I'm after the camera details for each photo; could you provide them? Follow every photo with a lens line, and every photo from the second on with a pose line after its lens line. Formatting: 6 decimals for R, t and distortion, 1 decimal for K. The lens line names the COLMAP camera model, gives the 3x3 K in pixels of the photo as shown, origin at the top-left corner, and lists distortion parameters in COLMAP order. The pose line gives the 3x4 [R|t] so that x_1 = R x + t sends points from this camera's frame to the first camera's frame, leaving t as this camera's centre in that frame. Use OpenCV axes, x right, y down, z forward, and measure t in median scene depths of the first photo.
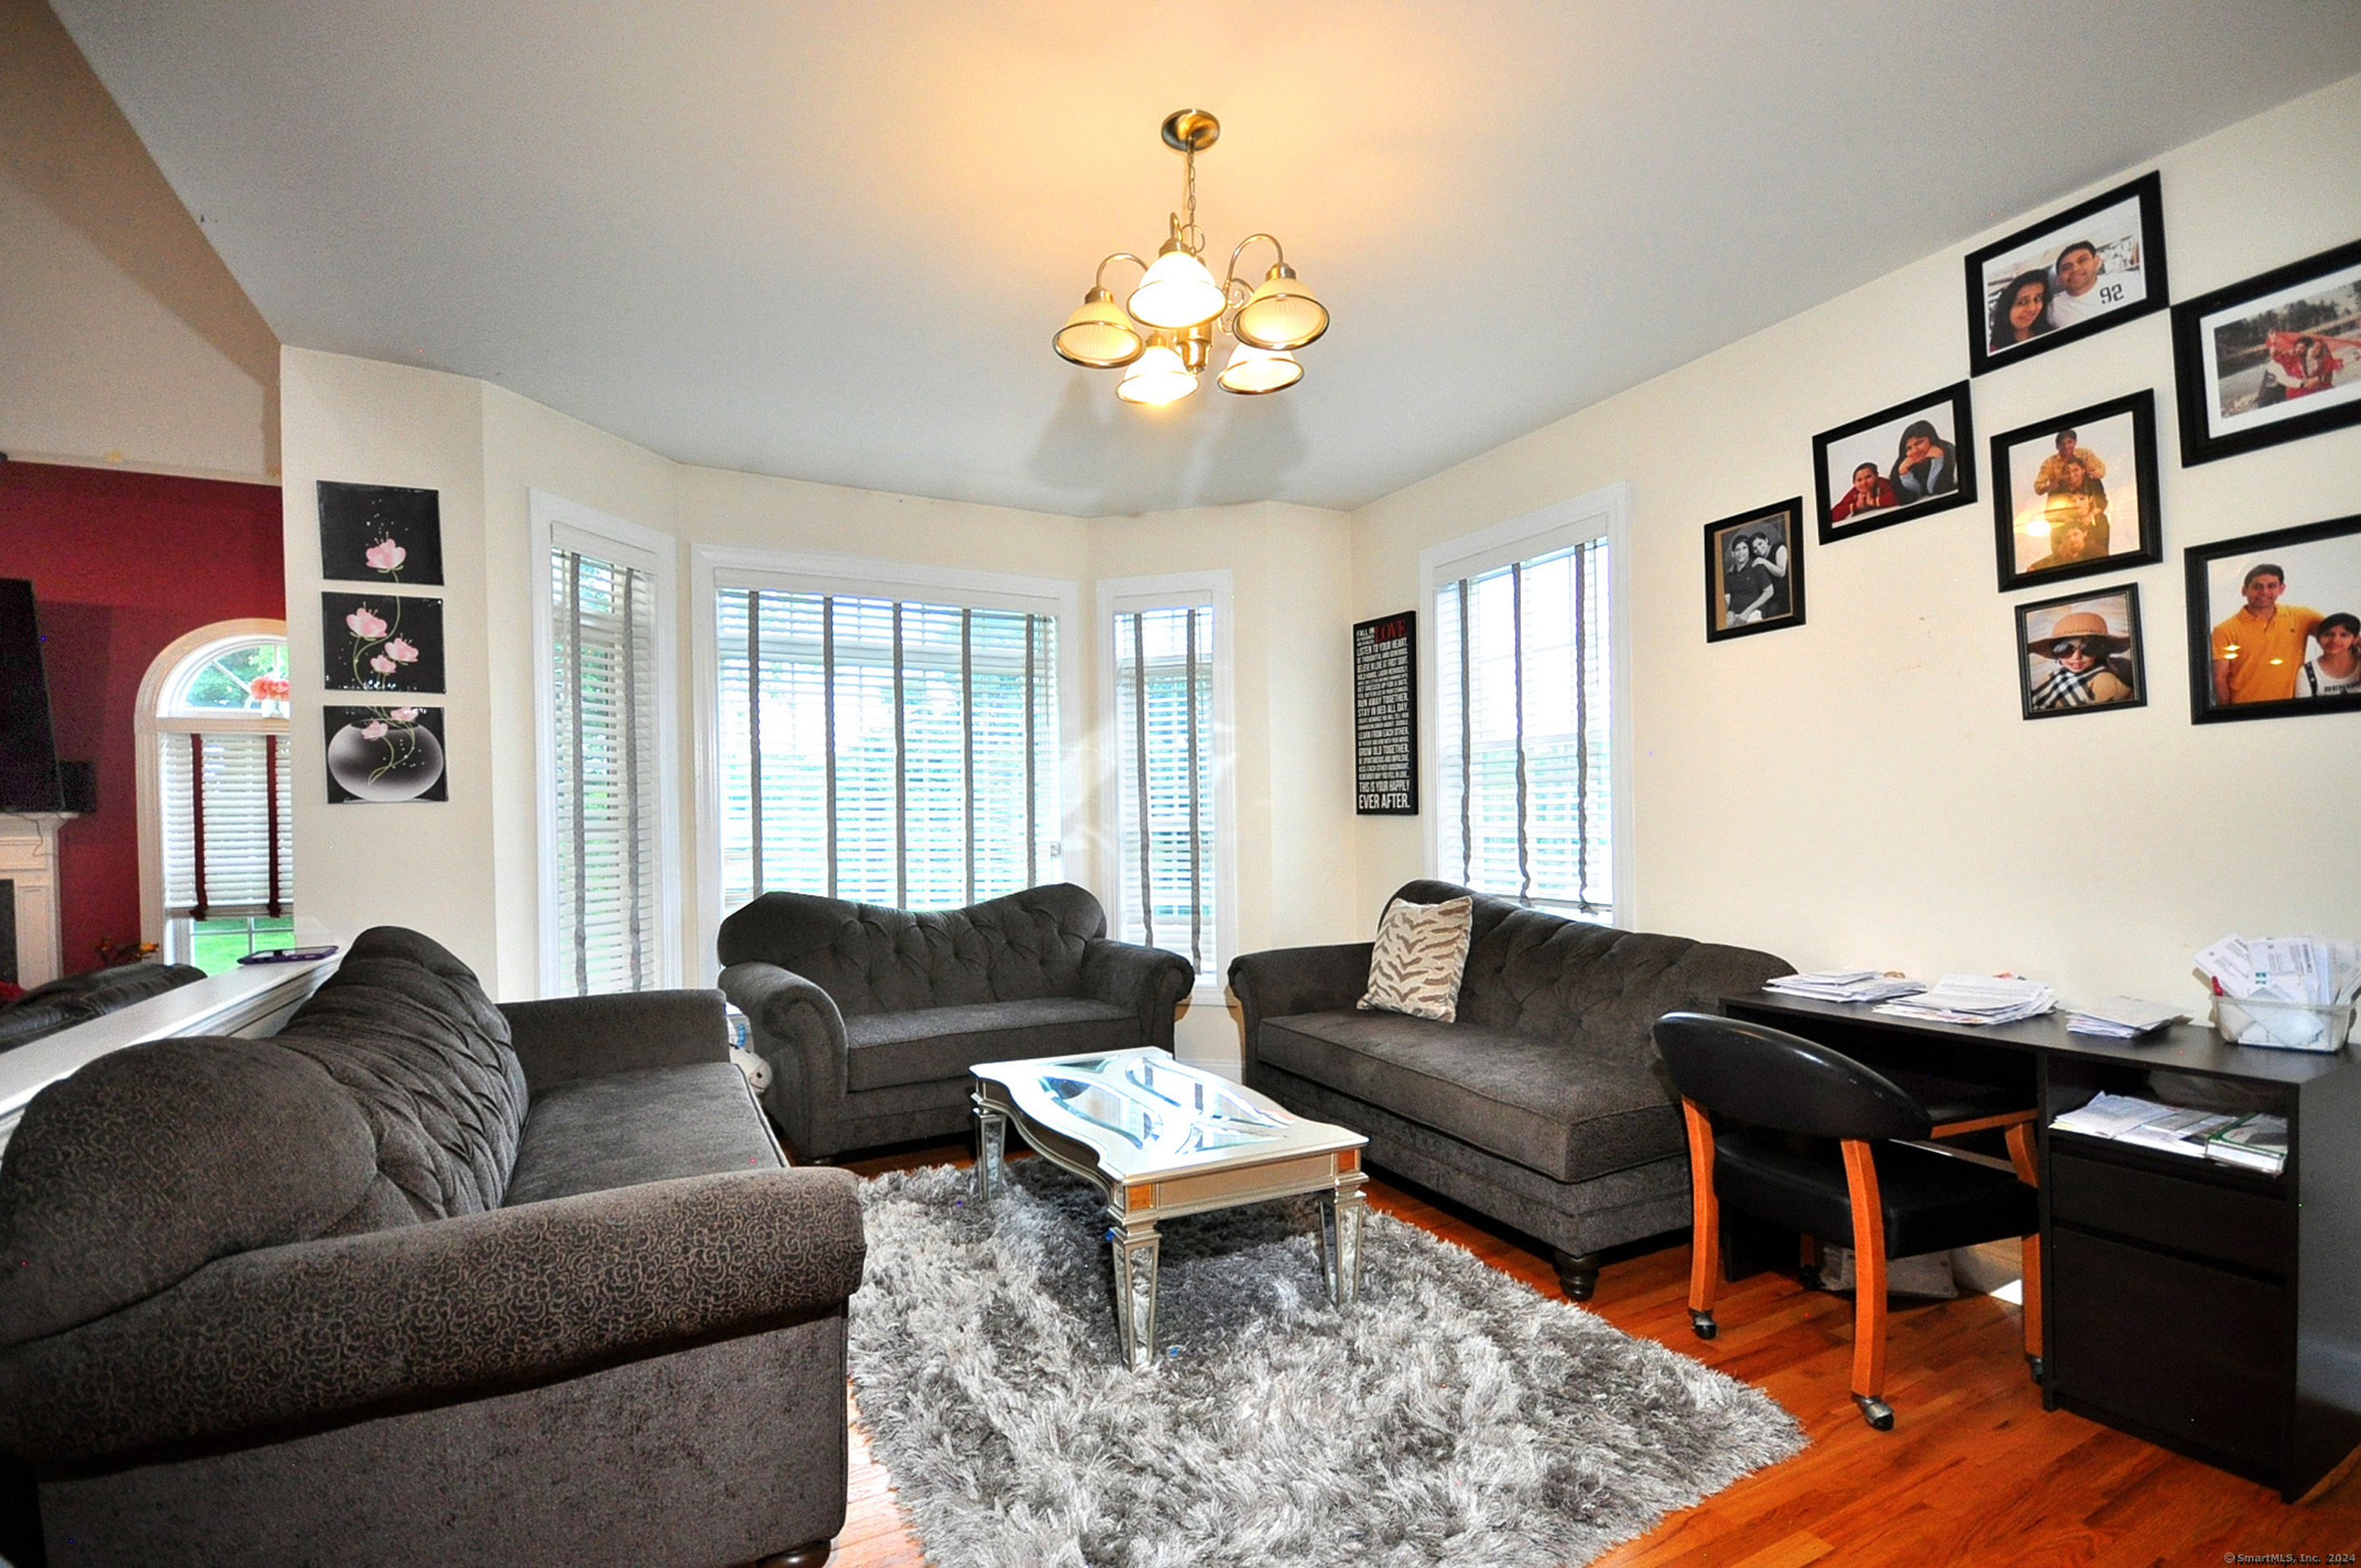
lens RADIAL K [[1050.6, 0, 1143.8], [0, 1050.6, 826.5], [0, 0, 1]] dist [0.022277, -0.013926]
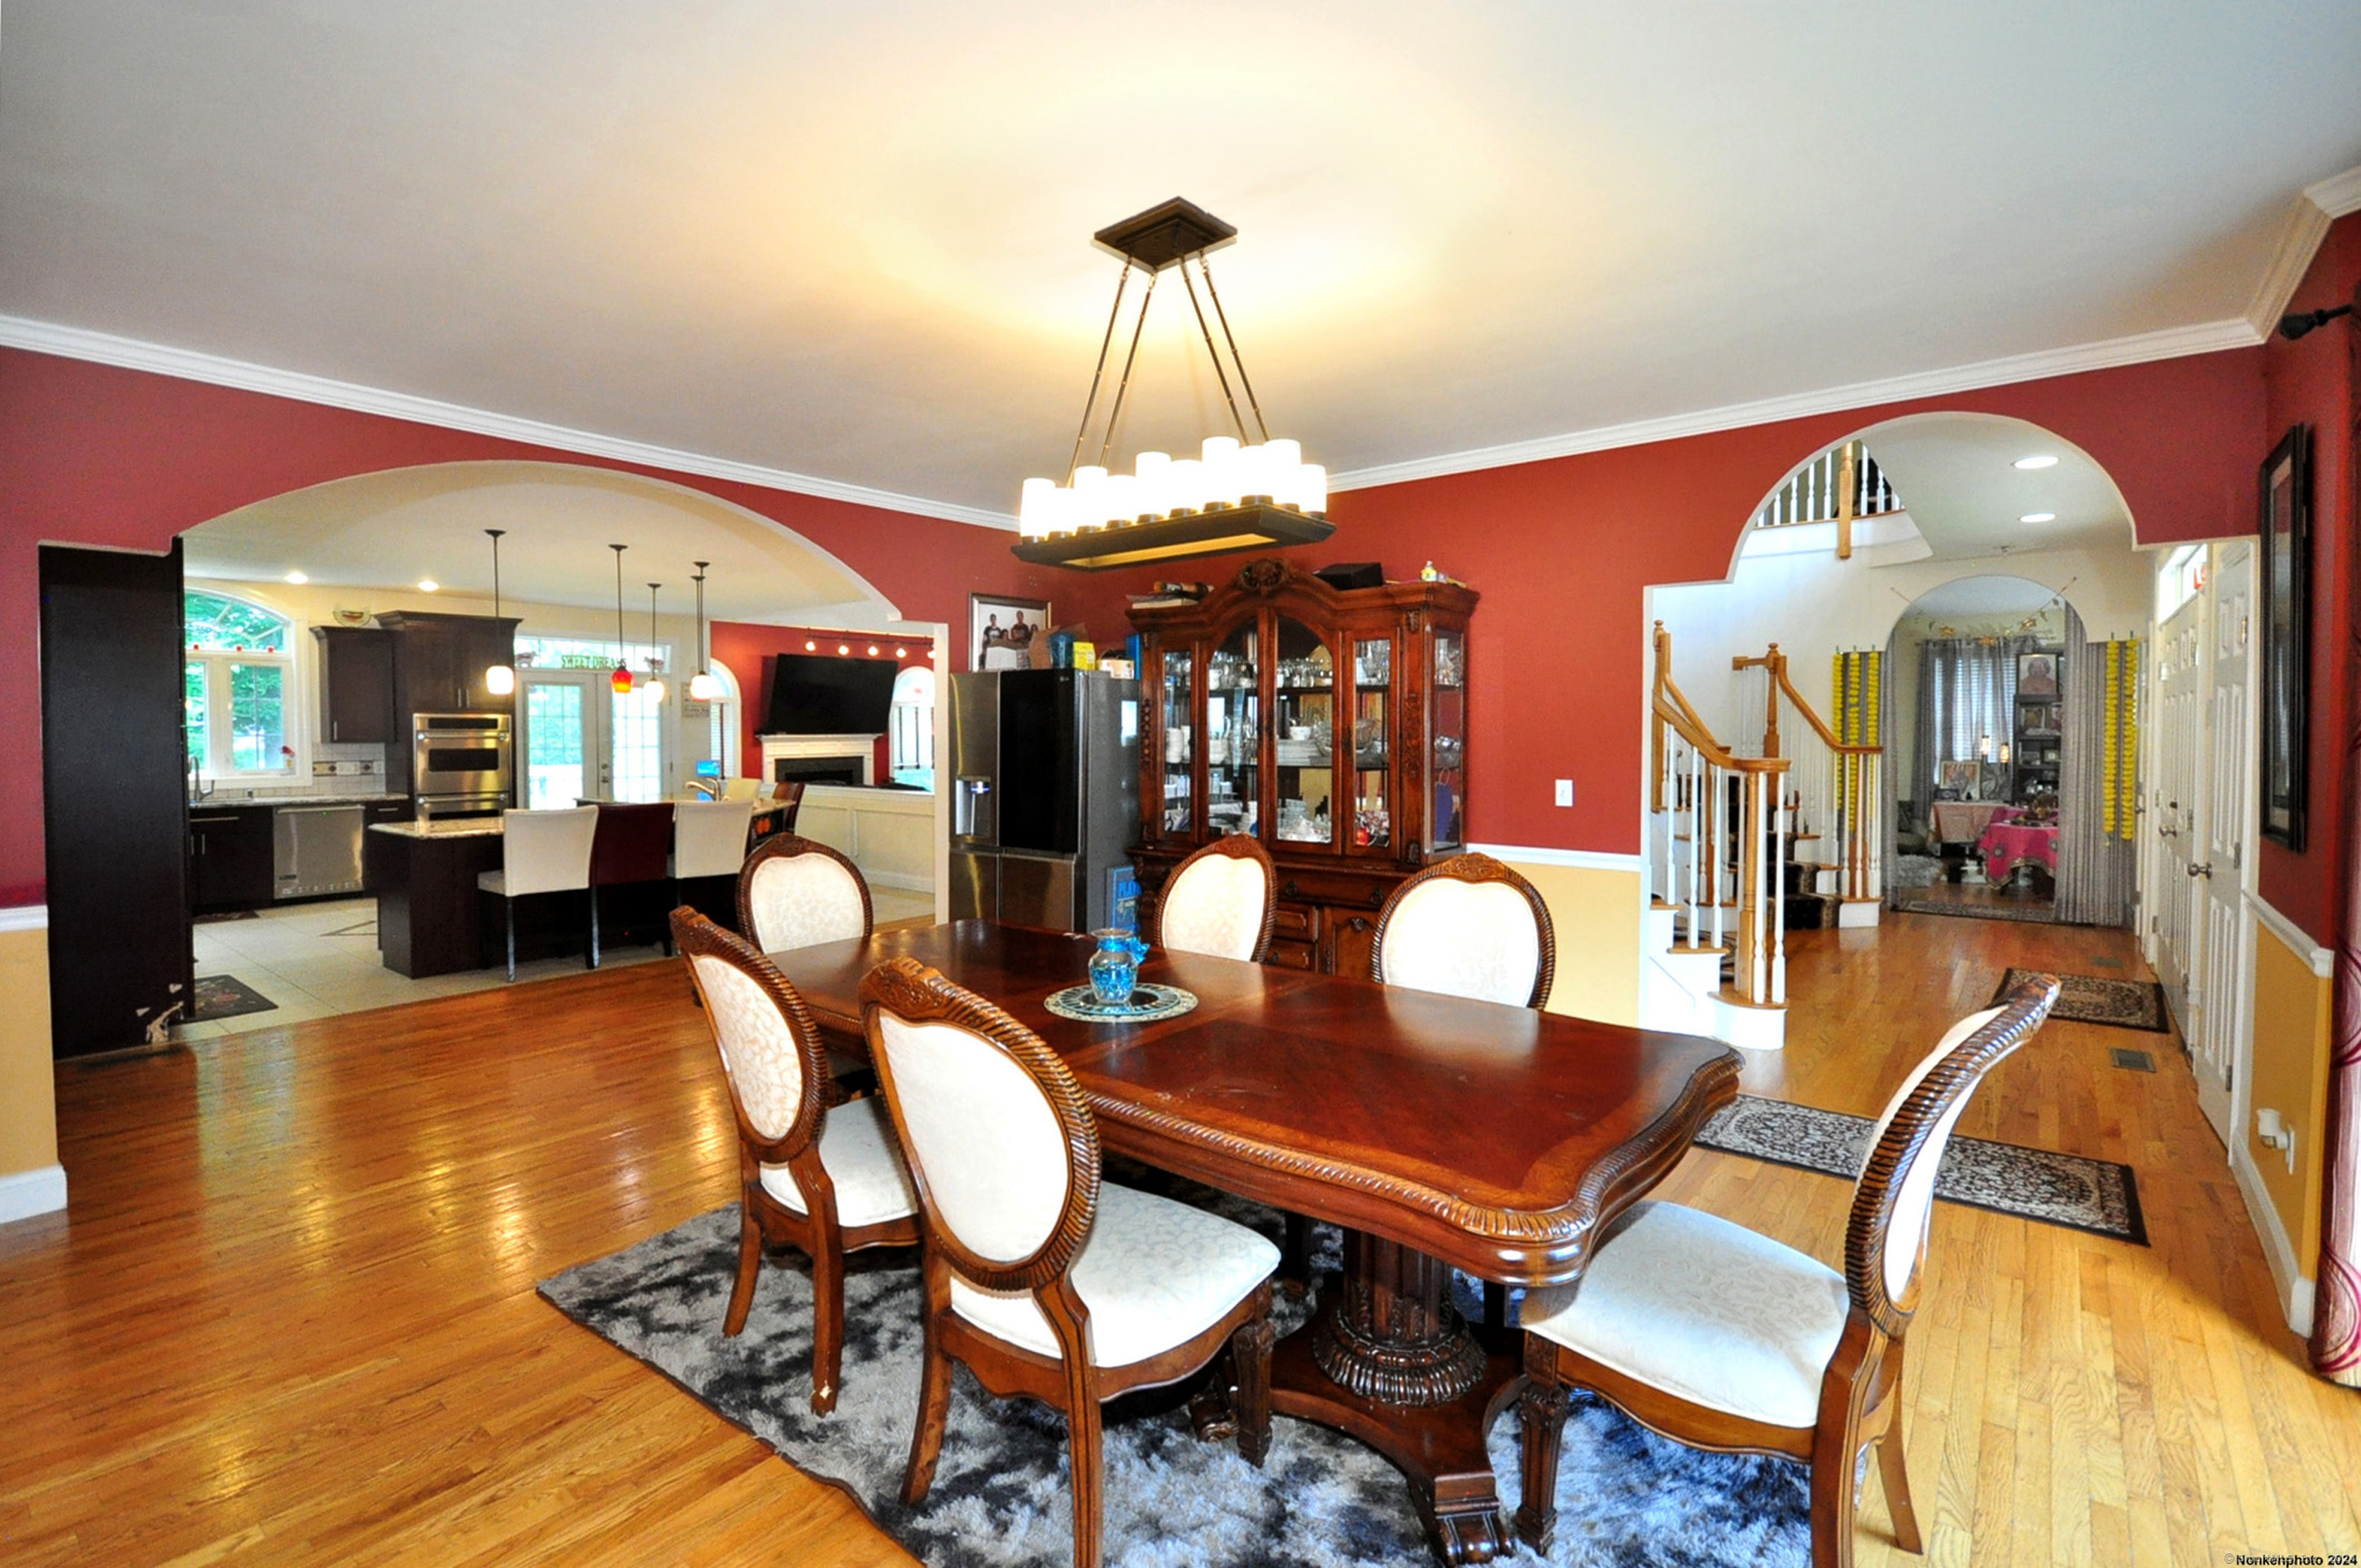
lens RADIAL K [[1092.2, 0, 1211.8], [0, 1092.2, 754.8], [0, 0, 1]] dist [0.024319, -0.000264]
pose [[0.905564, -0.000682, 0.424209, -2.863095], [-0.008929, 0.999747, 0.020666, -0.048454], [-0.424115, -0.022502, 0.905329, -4.296852]]
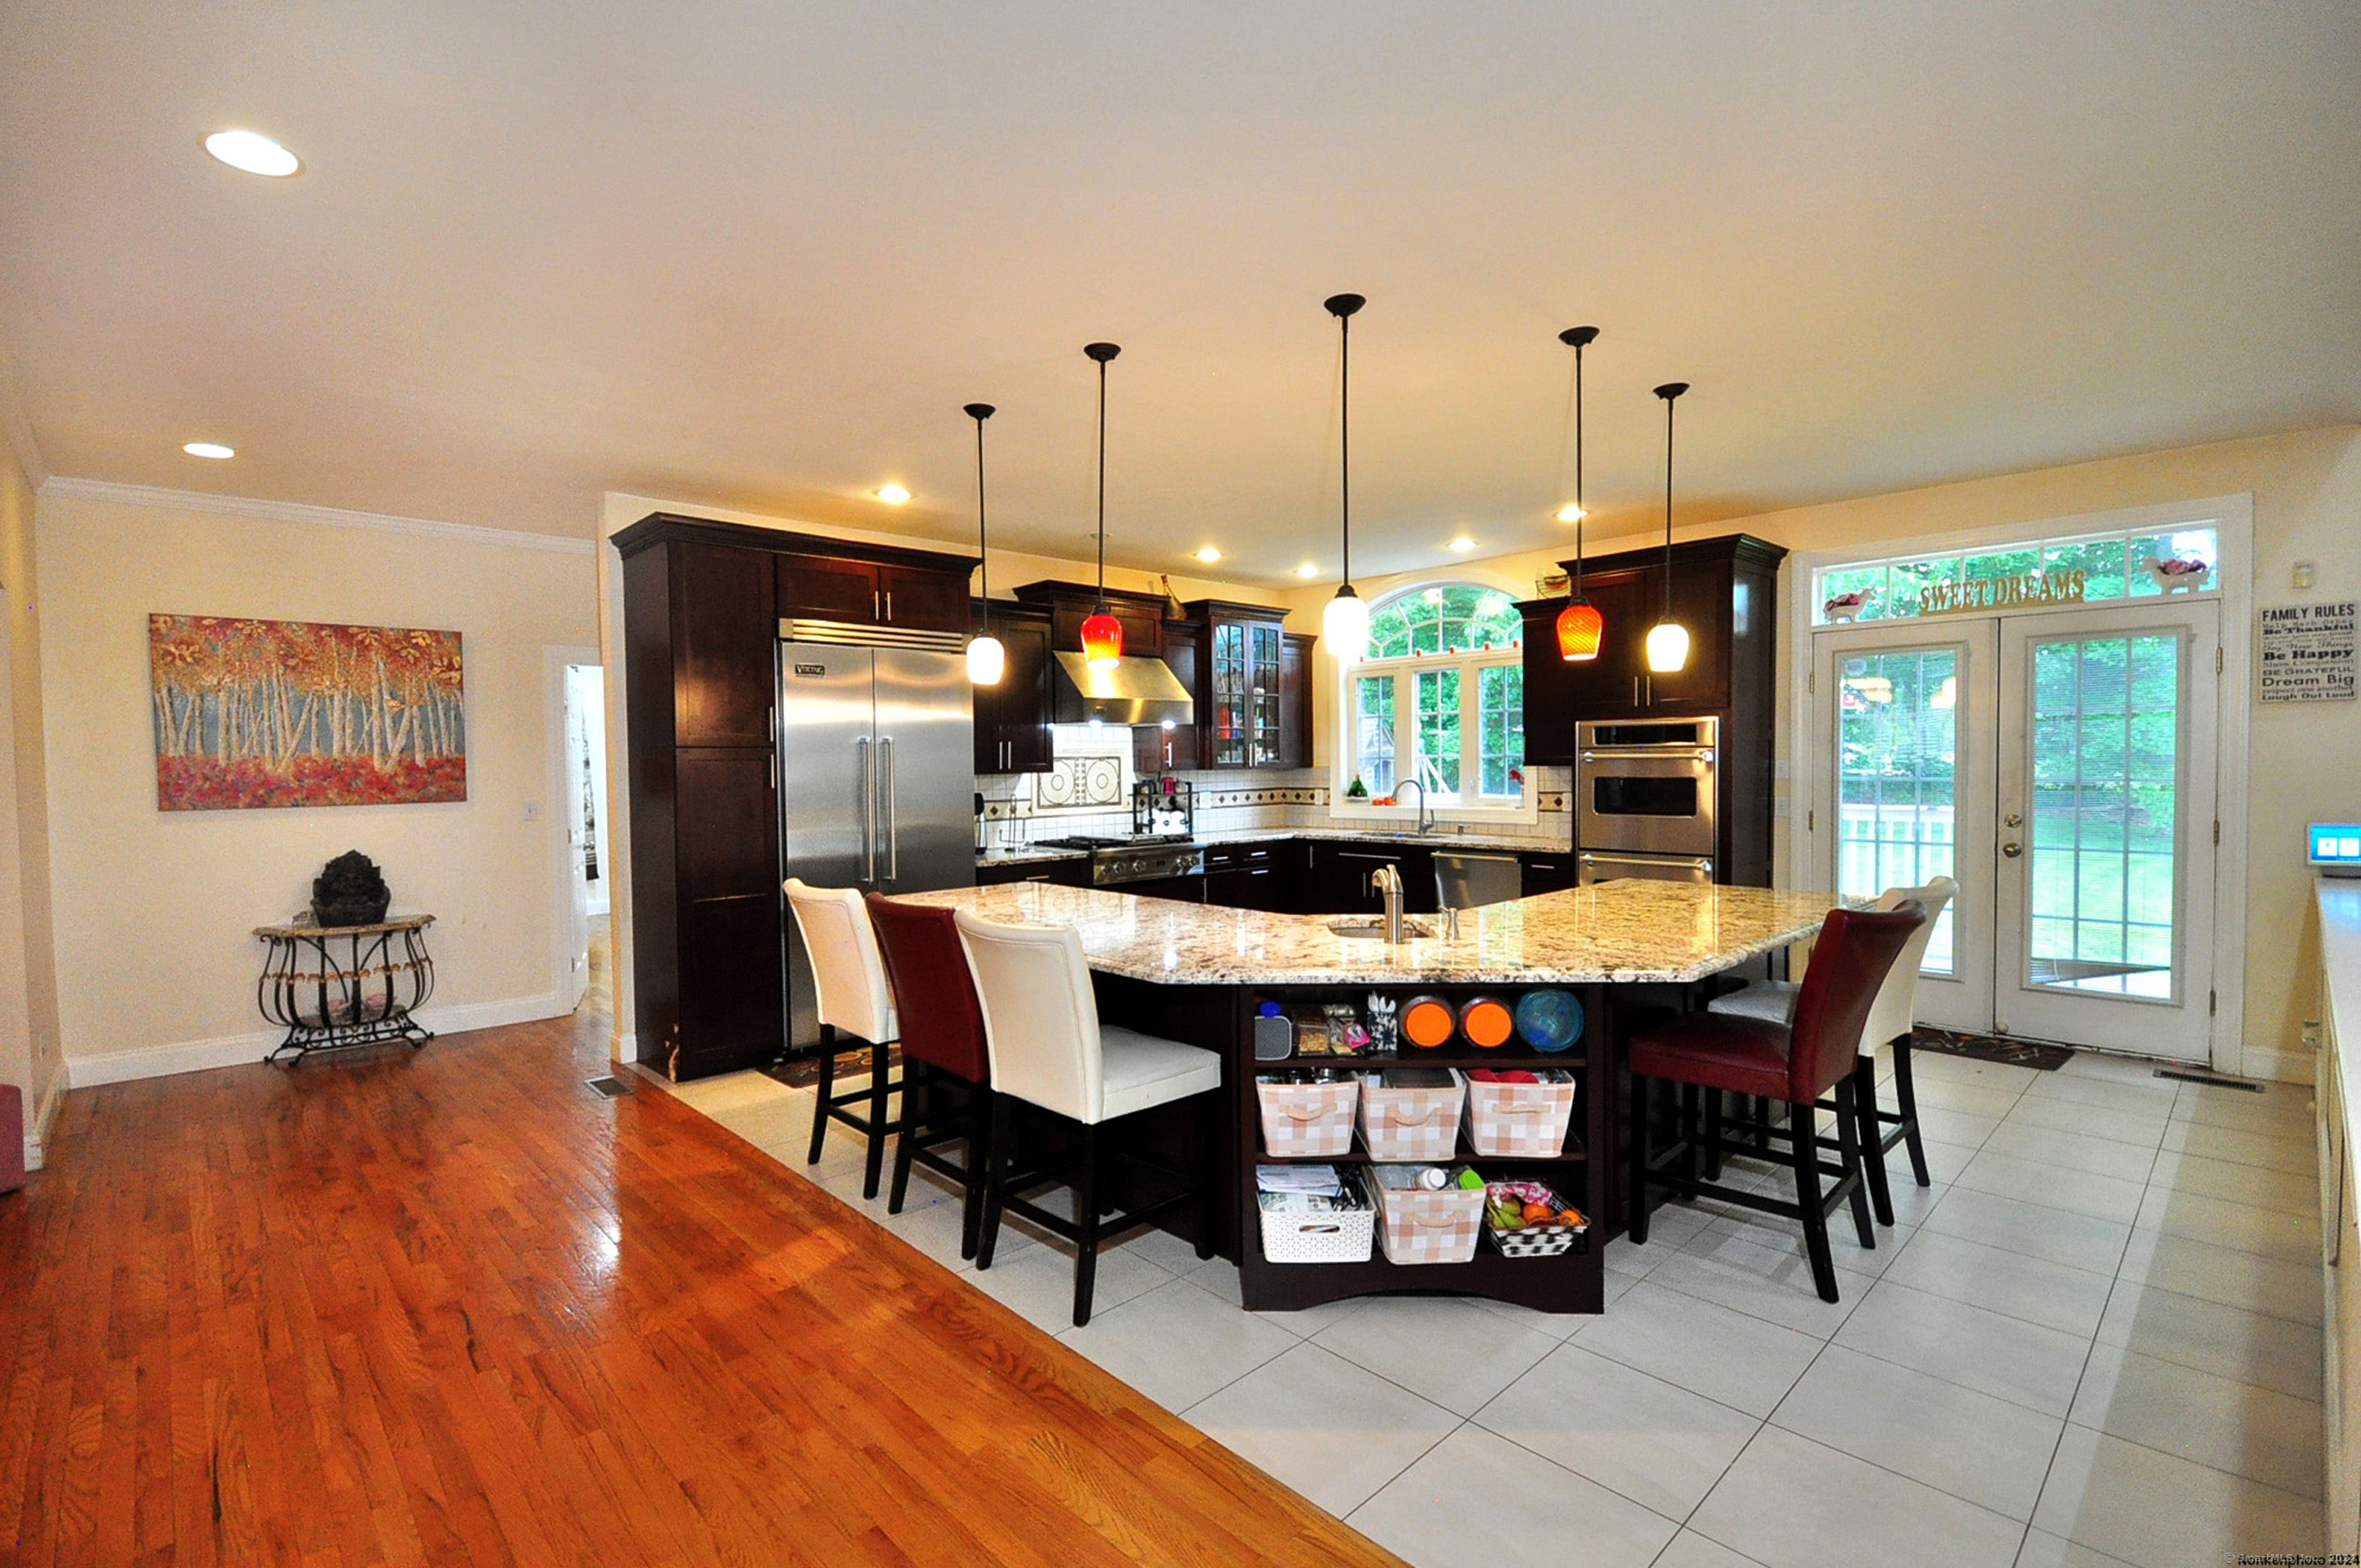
lens RADIAL K [[1056.7, 0, 1152.6], [0, 1056.7, 794.0], [0, 0, 1]] dist [-0.000378, -0.000119]
pose [[0.276623, 0.038613, -0.960202, -1.804878], [0.008615, 0.999053, 0.042658, -0.033990], [0.960940, -0.020073, 0.276029, -1.326610]]
